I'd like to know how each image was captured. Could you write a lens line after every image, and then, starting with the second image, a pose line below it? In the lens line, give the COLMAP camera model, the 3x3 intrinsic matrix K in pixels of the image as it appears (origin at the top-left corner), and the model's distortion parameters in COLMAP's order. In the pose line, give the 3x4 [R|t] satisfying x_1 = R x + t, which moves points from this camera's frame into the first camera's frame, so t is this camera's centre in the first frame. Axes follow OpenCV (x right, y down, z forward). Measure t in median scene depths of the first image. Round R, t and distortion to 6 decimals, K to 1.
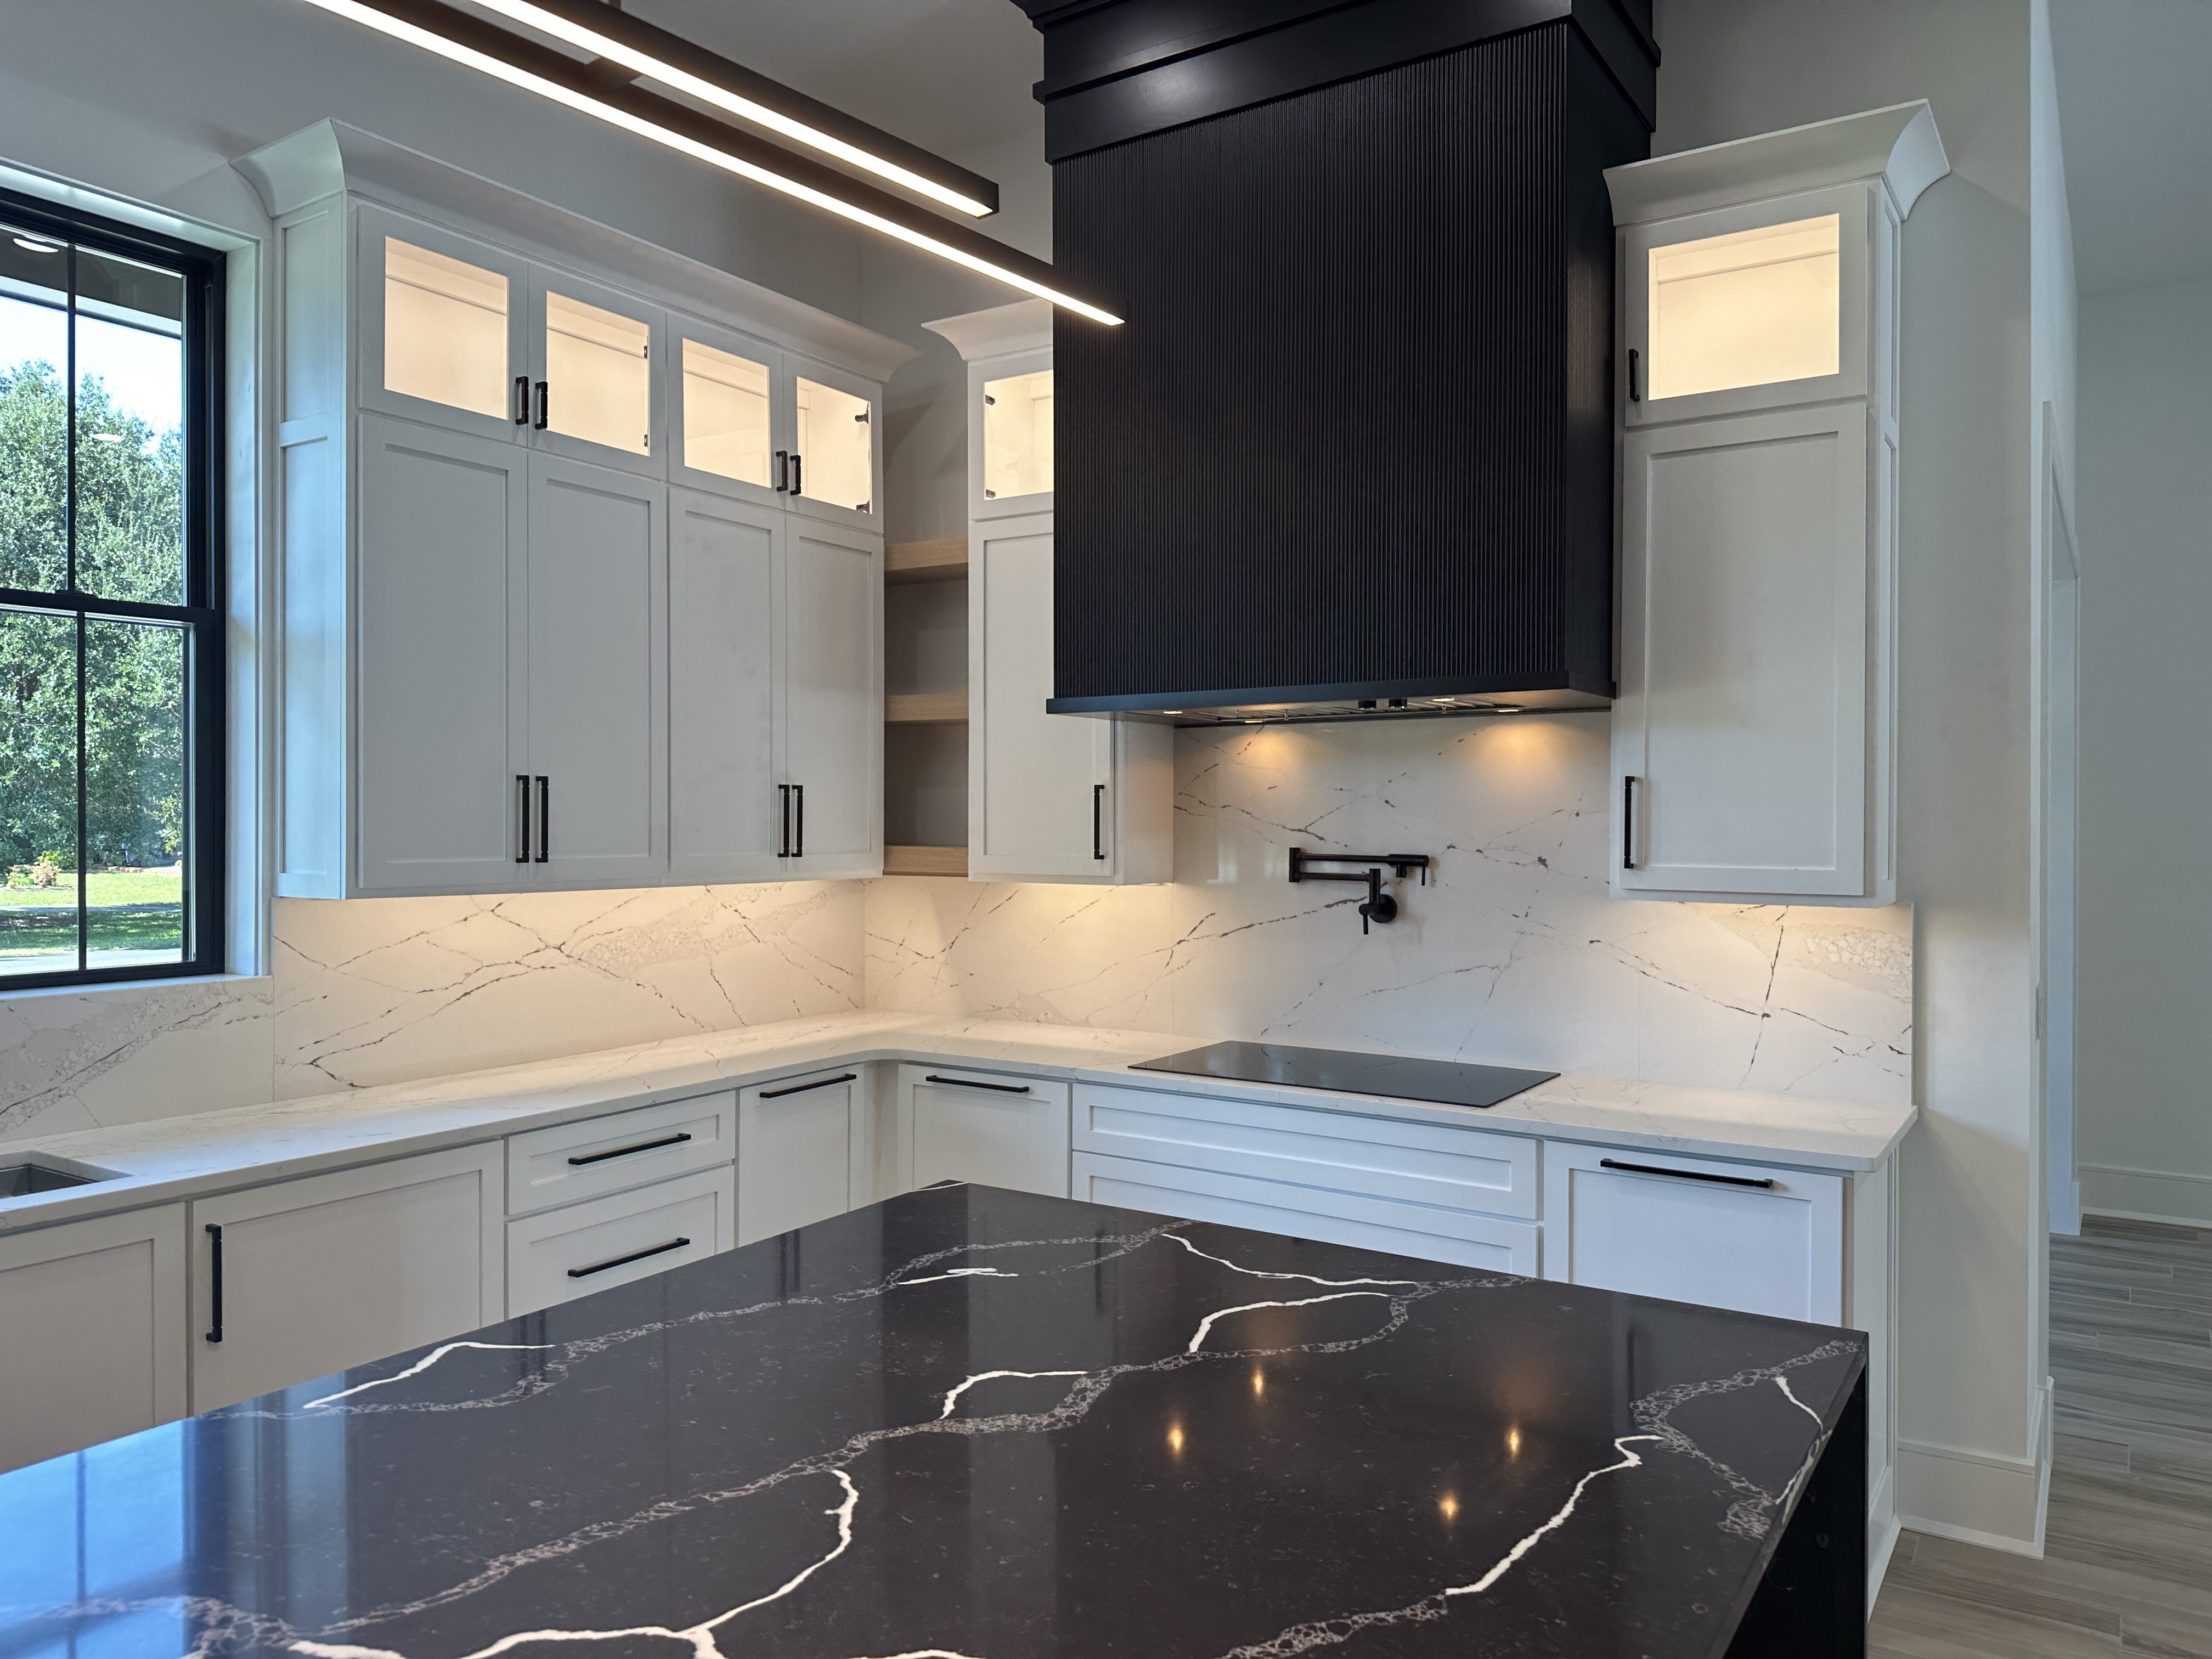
lens RADIAL K [[1554.8, 0, 1109.4], [0, 1554.8, 827.9], [0, 0, 1]] dist [0.035983, -0.039428]
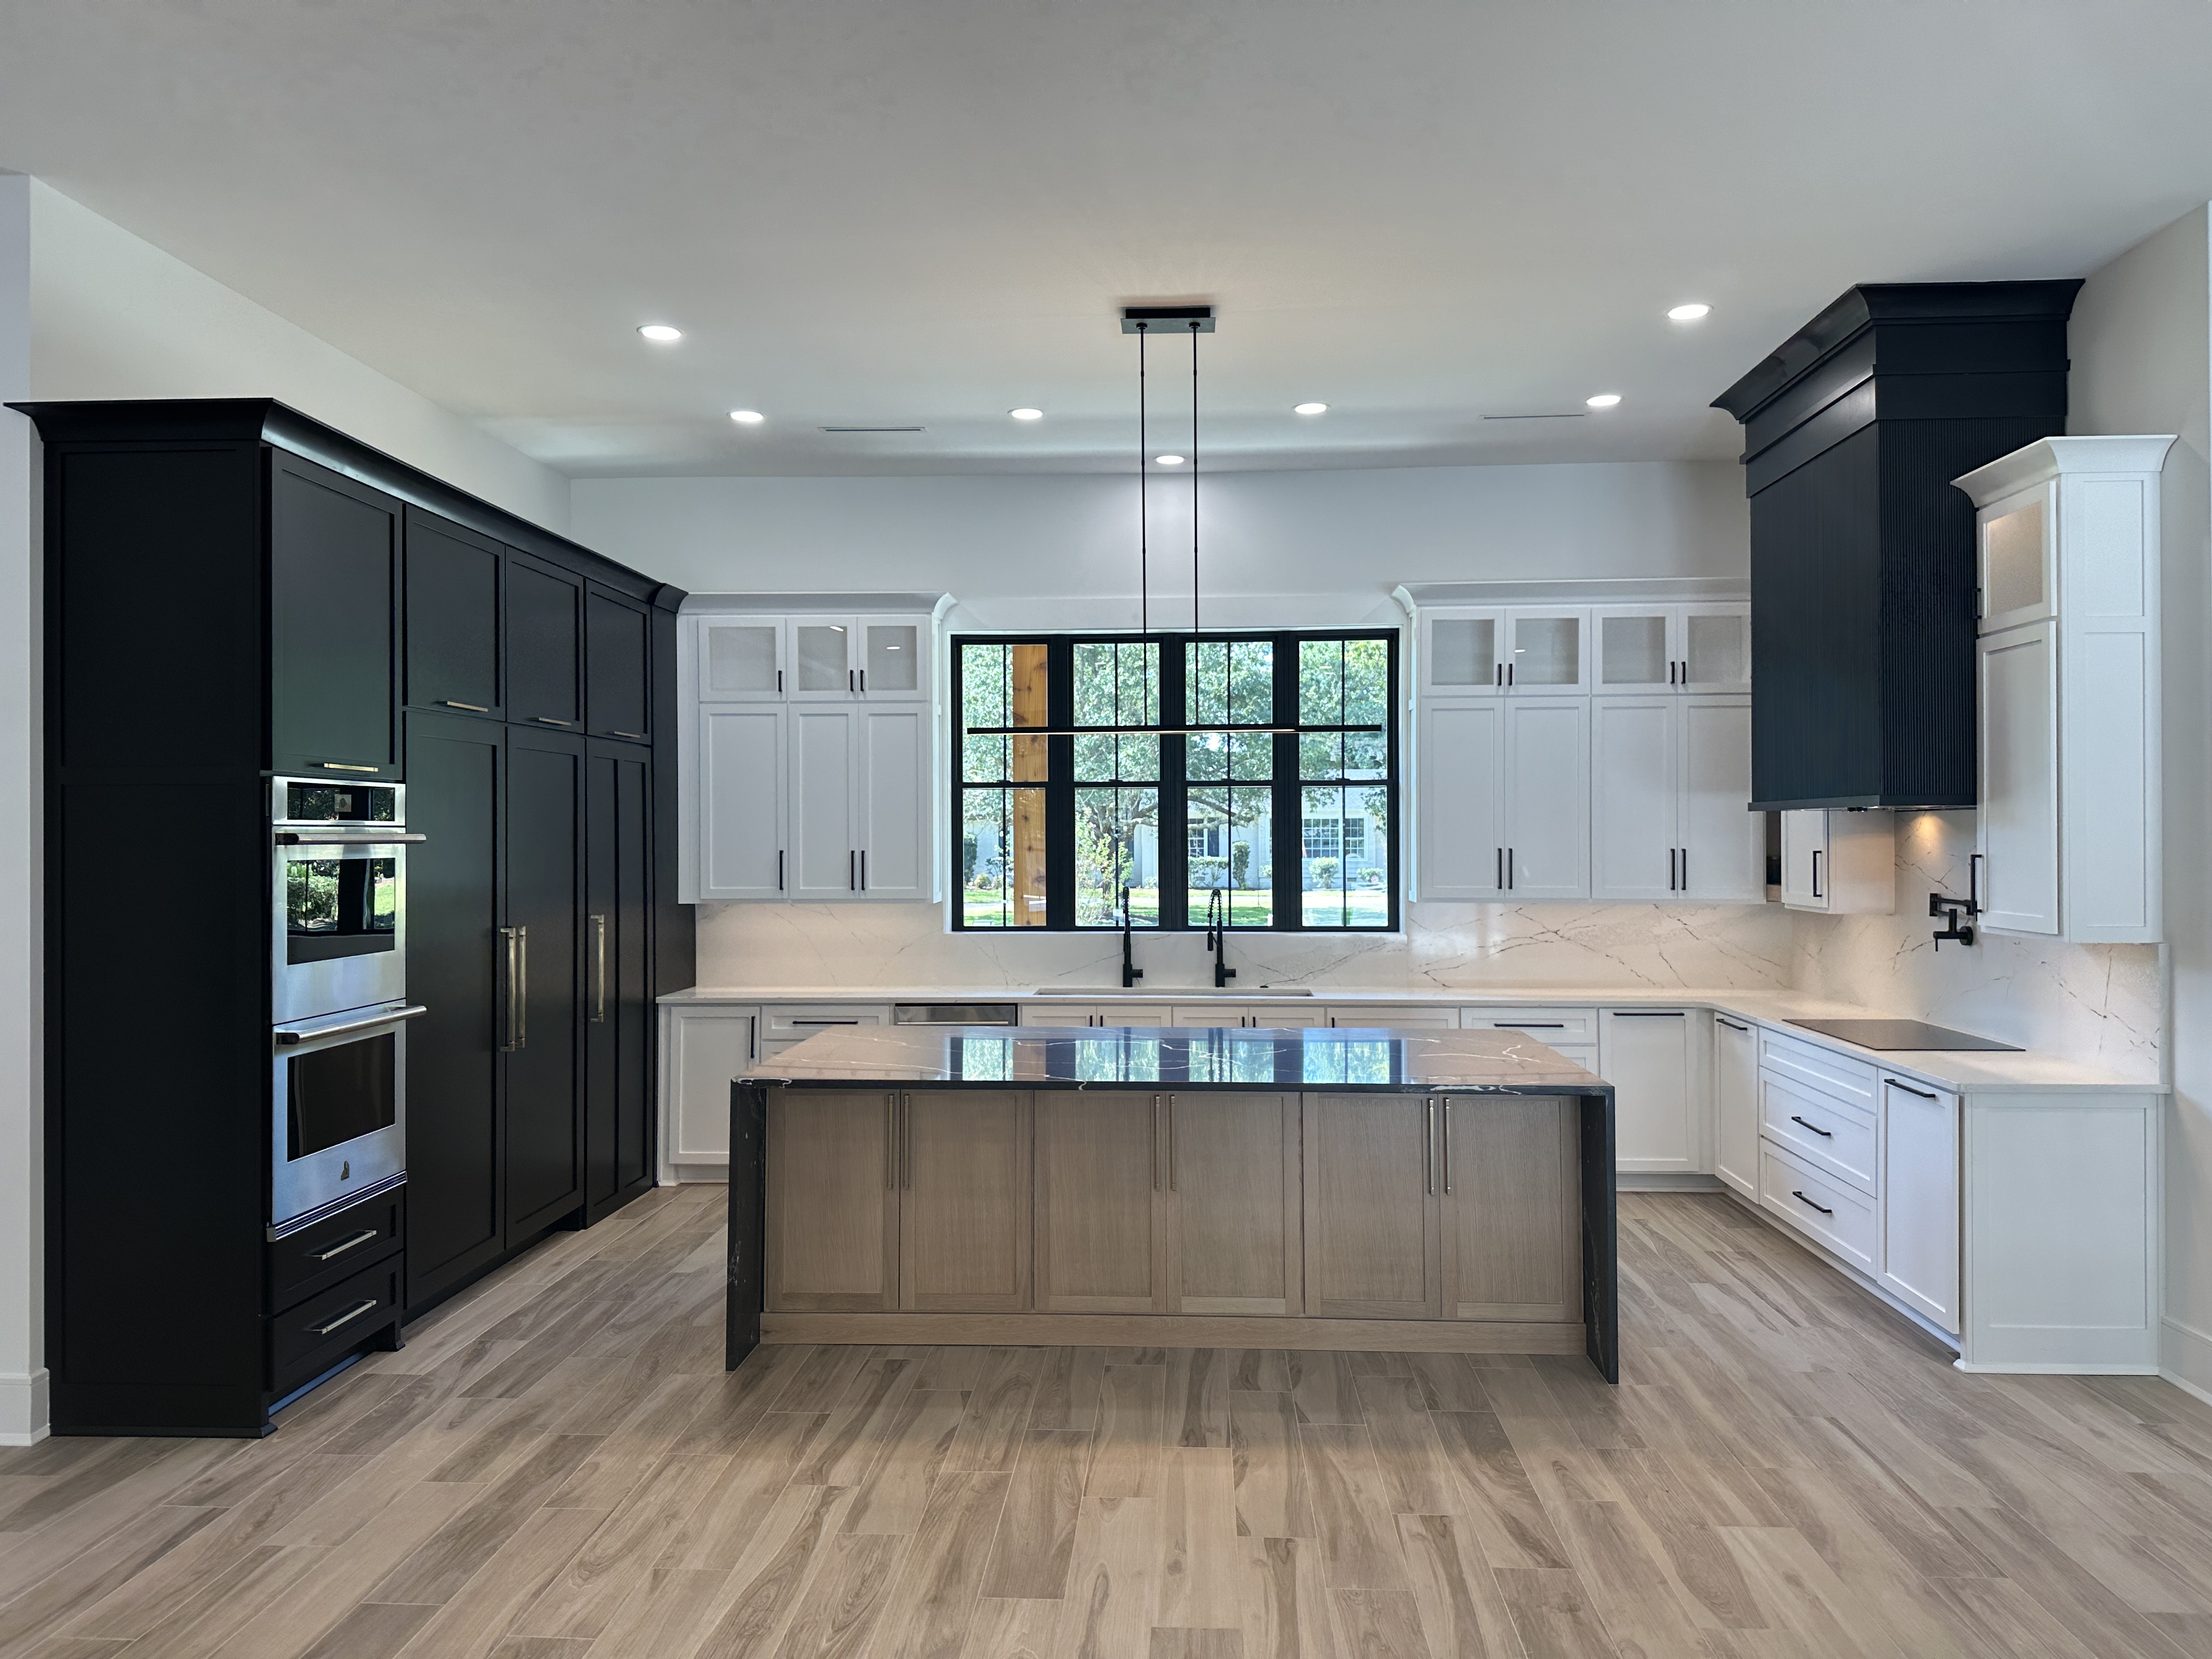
lens RADIAL K [[1554.8, 0, 1105.6], [0, 1554.8, 828.9], [0, 0, 1]] dist [0.035983, -0.039428]
pose [[0.500671, -0.006761, -0.865611, 1.174688], [-0.001753, 0.999960, -0.008824, -0.039889], [0.865636, 0.005935, 0.500639, -0.524753]]
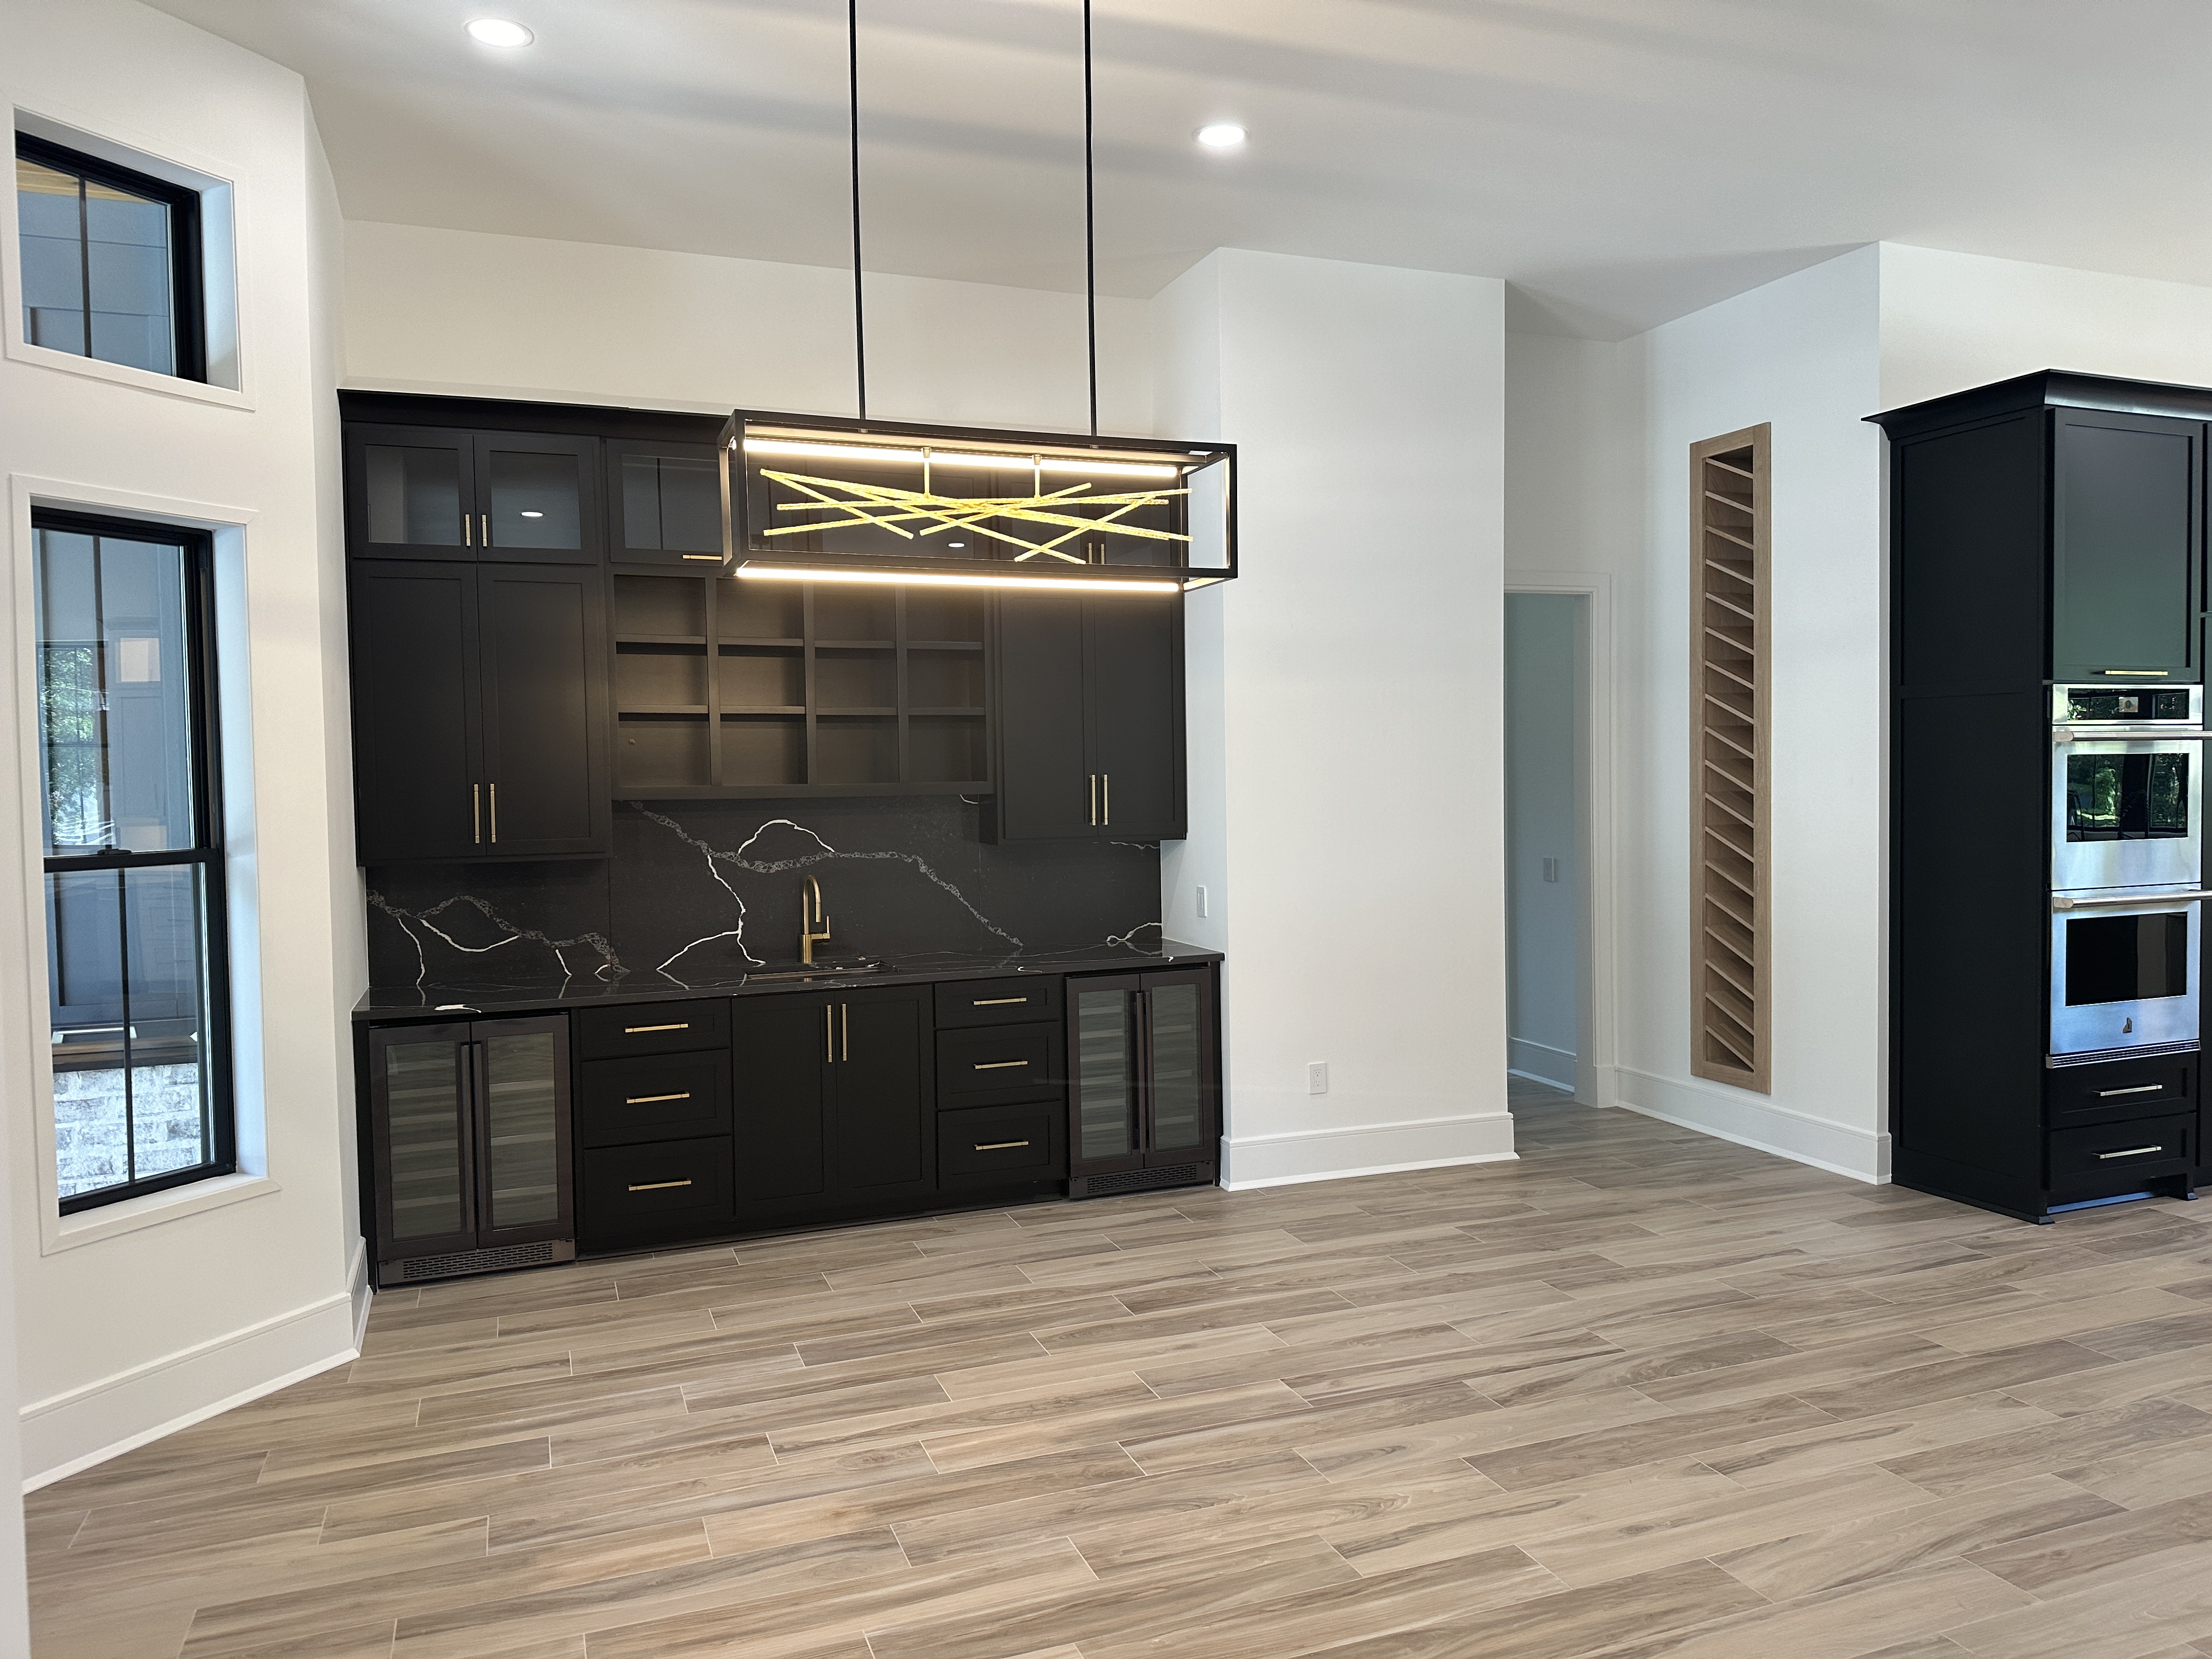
lens RADIAL K [[1554.8, 0, 1110.1], [0, 1554.8, 832.0], [0, 0, 1]] dist [0.035983, -0.039428]
pose [[-0.587935, 0.039297, -0.807953, 1.505794], [0.009233, 0.999080, 0.041874, -0.022191], [0.808855, 0.017159, -0.587757, -0.325048]]
